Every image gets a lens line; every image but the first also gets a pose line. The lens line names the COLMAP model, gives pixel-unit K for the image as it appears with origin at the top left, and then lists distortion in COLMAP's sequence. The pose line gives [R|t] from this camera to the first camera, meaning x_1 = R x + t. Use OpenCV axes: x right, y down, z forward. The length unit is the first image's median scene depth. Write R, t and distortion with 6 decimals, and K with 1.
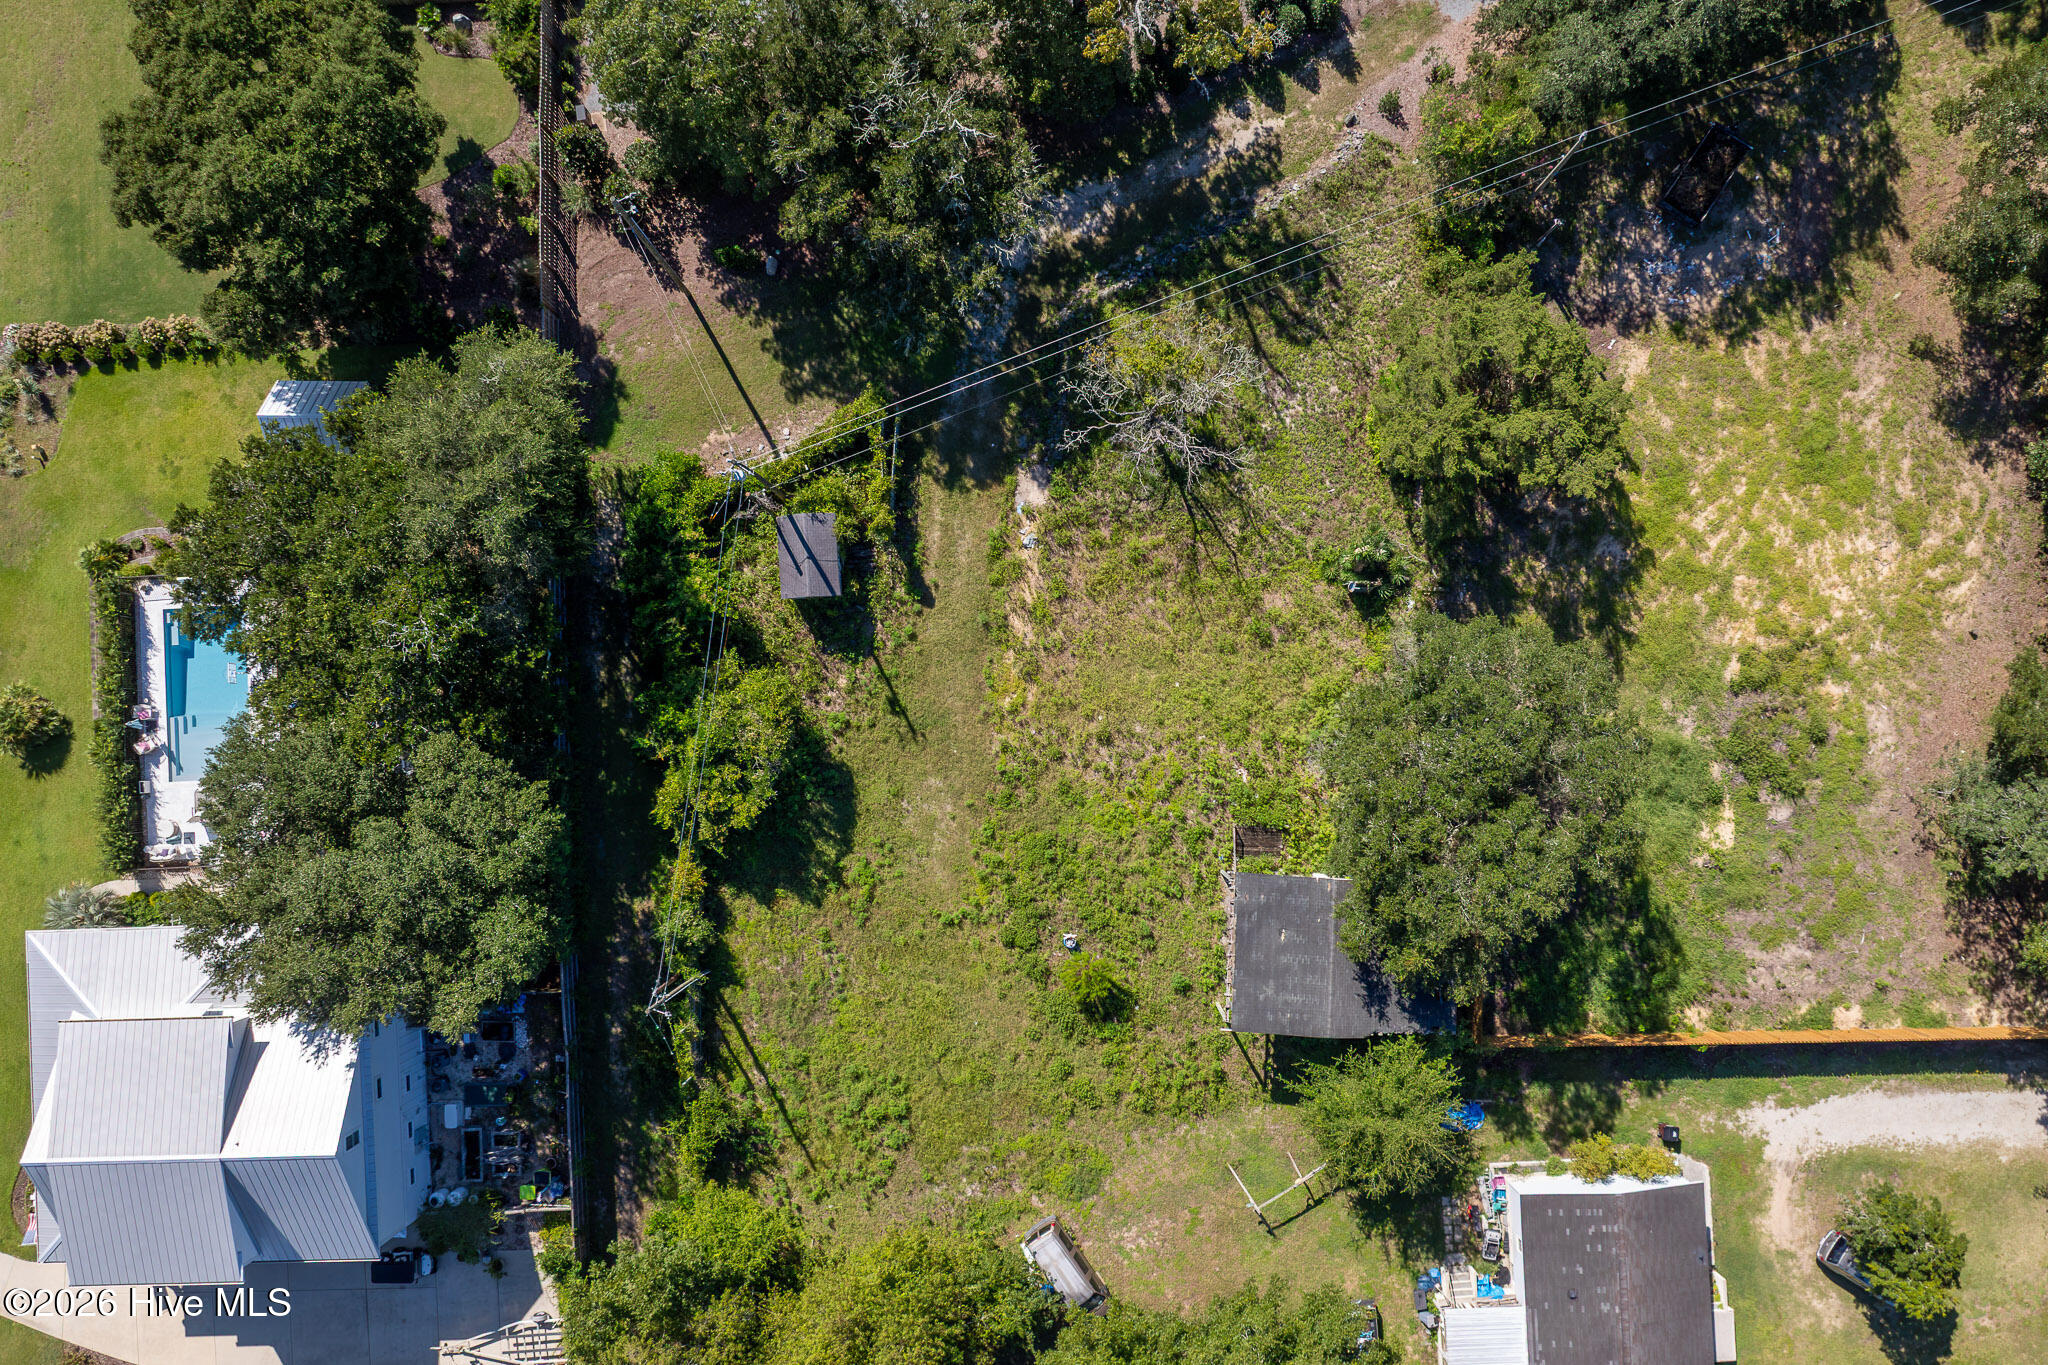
lens RADIAL K [[1450.2, 0, 1015.0], [0, 1450.2, 697.5], [0, 0, 1]] dist [-0.043596, 0.012187]
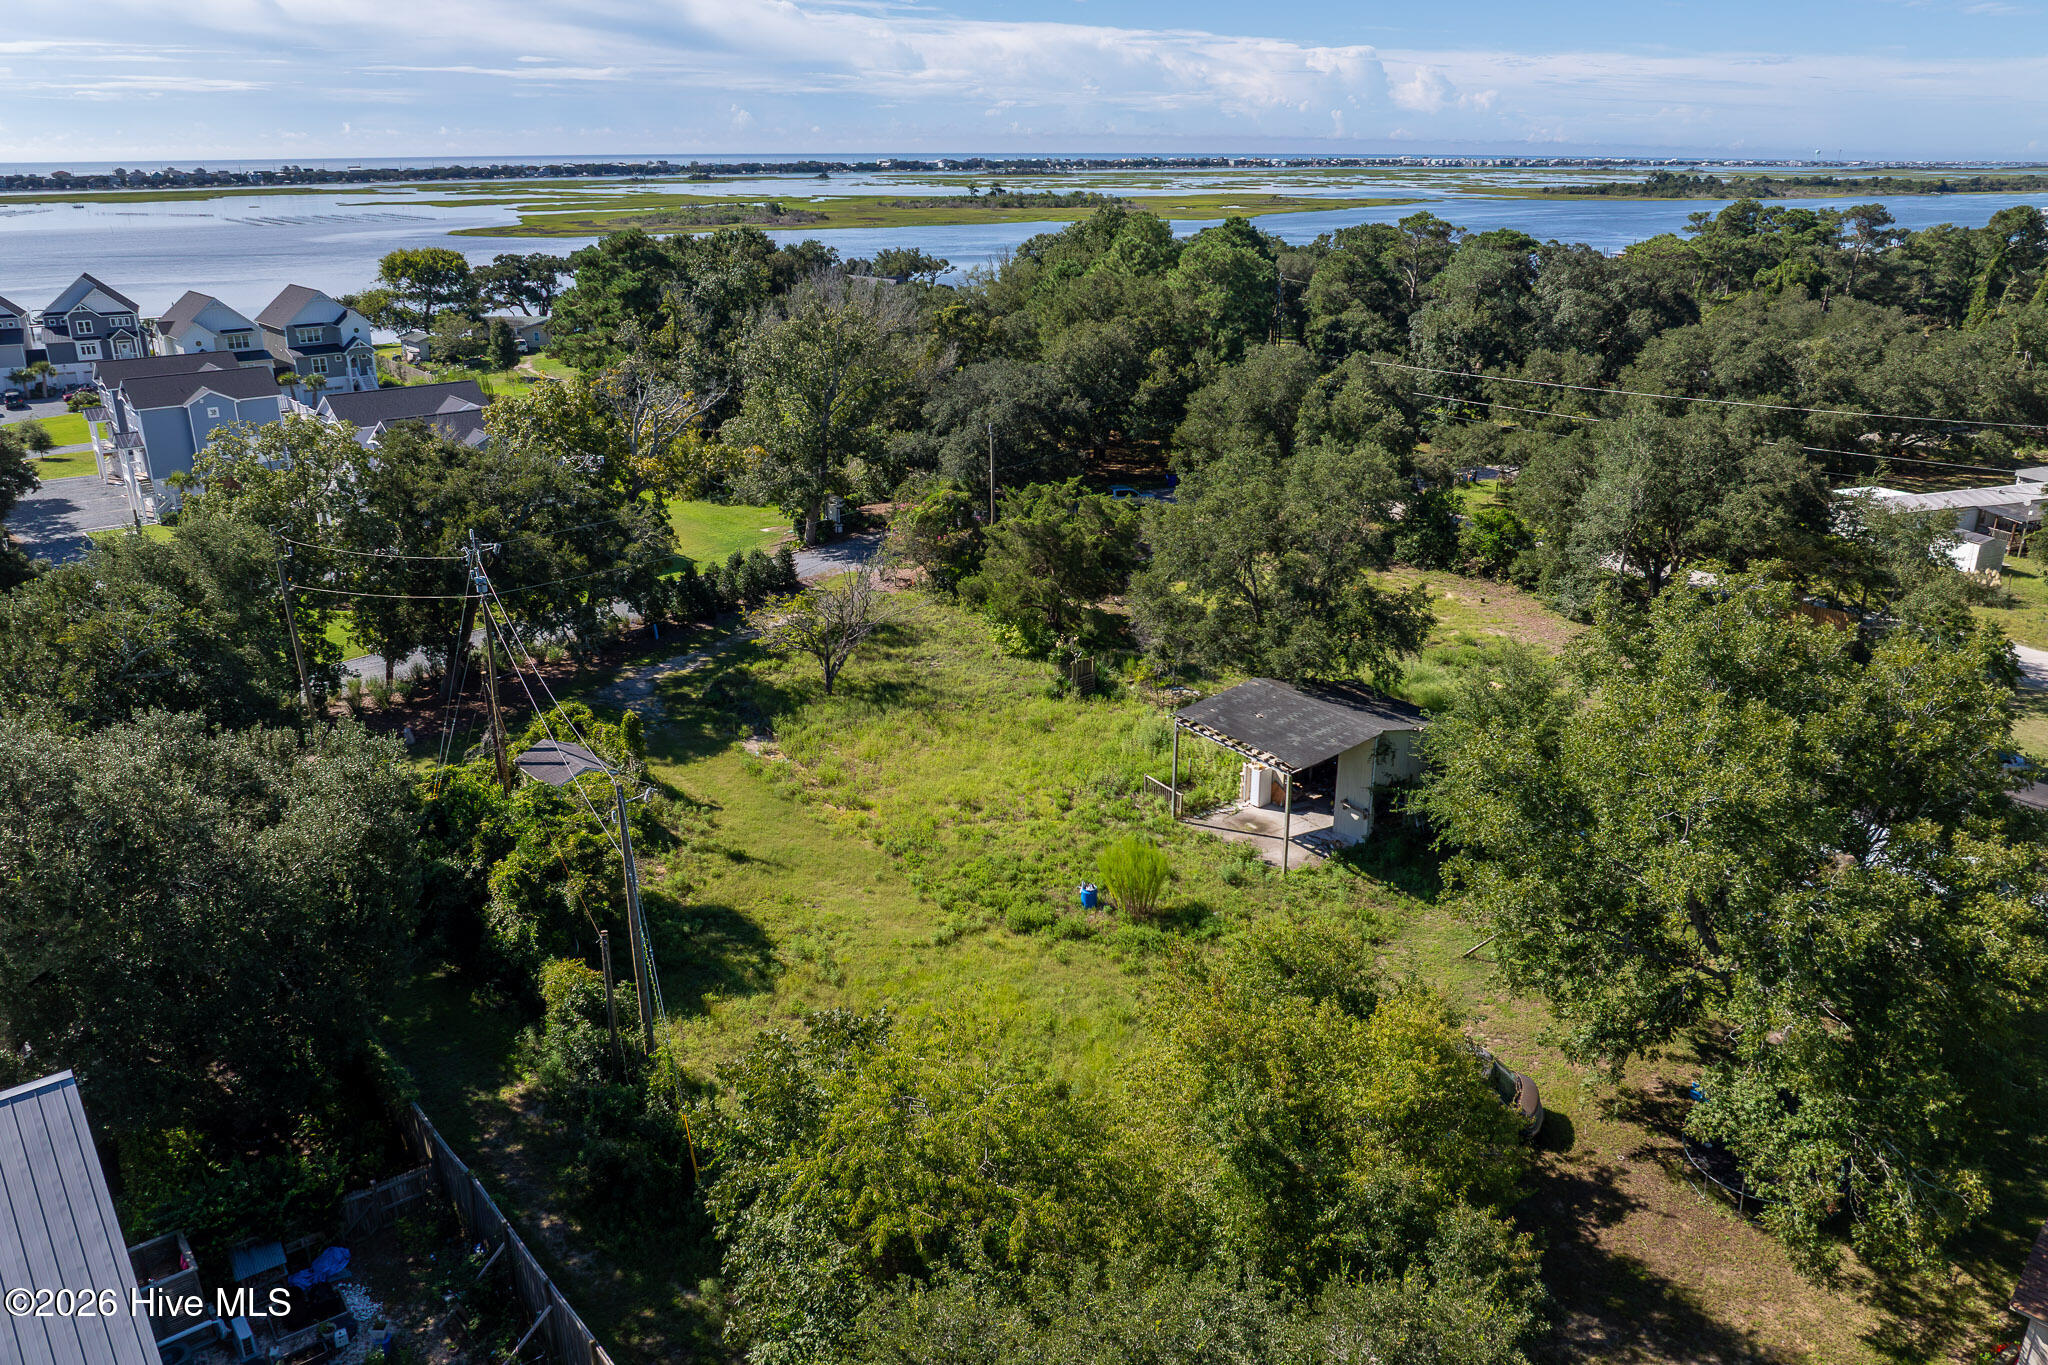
lens RADIAL K [[1450.2, 0, 1024.2], [0, 1450.2, 749.9], [0, 0, 1]] dist [-0.043596, 0.012187]
pose [[0.791742, -0.216100, 0.571354, -0.408004], [0.610223, 0.322339, -0.723688, 0.675125], [-0.027780, 0.921628, 0.387079, 0.635289]]
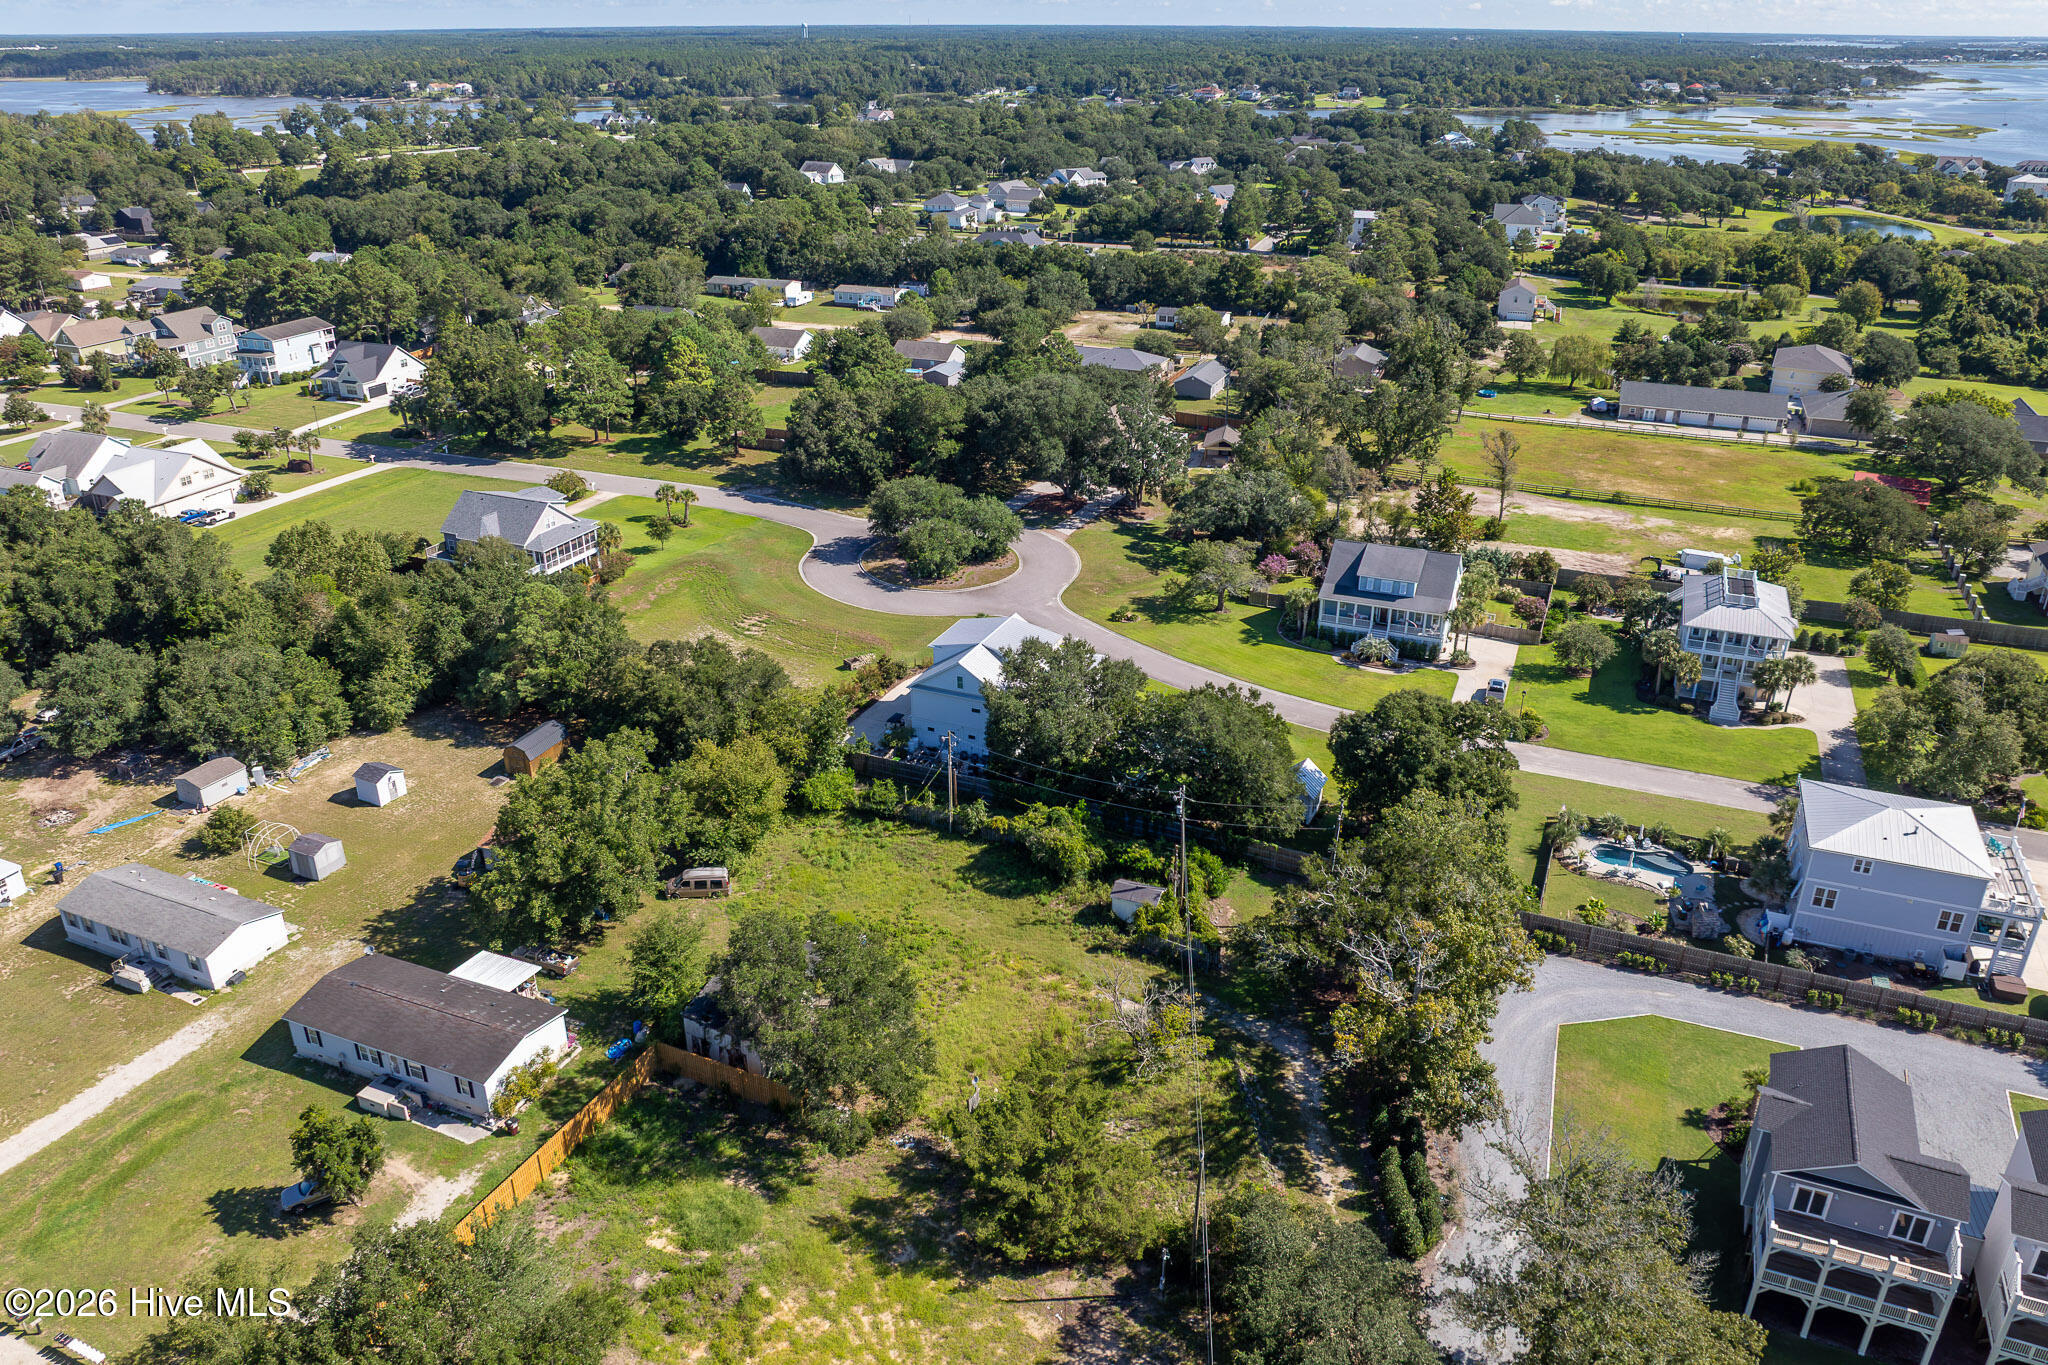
lens RADIAL K [[1450.2, 0, 1042.4], [0, 1450.2, 681.7], [0, 0, 1]] dist [-0.043596, 0.012187]
pose [[-0.424012, 0.394181, -0.815374, 1.166805], [-0.905455, -0.165485, 0.390854, -0.603246], [0.019135, 0.904011, 0.427081, 0.048263]]
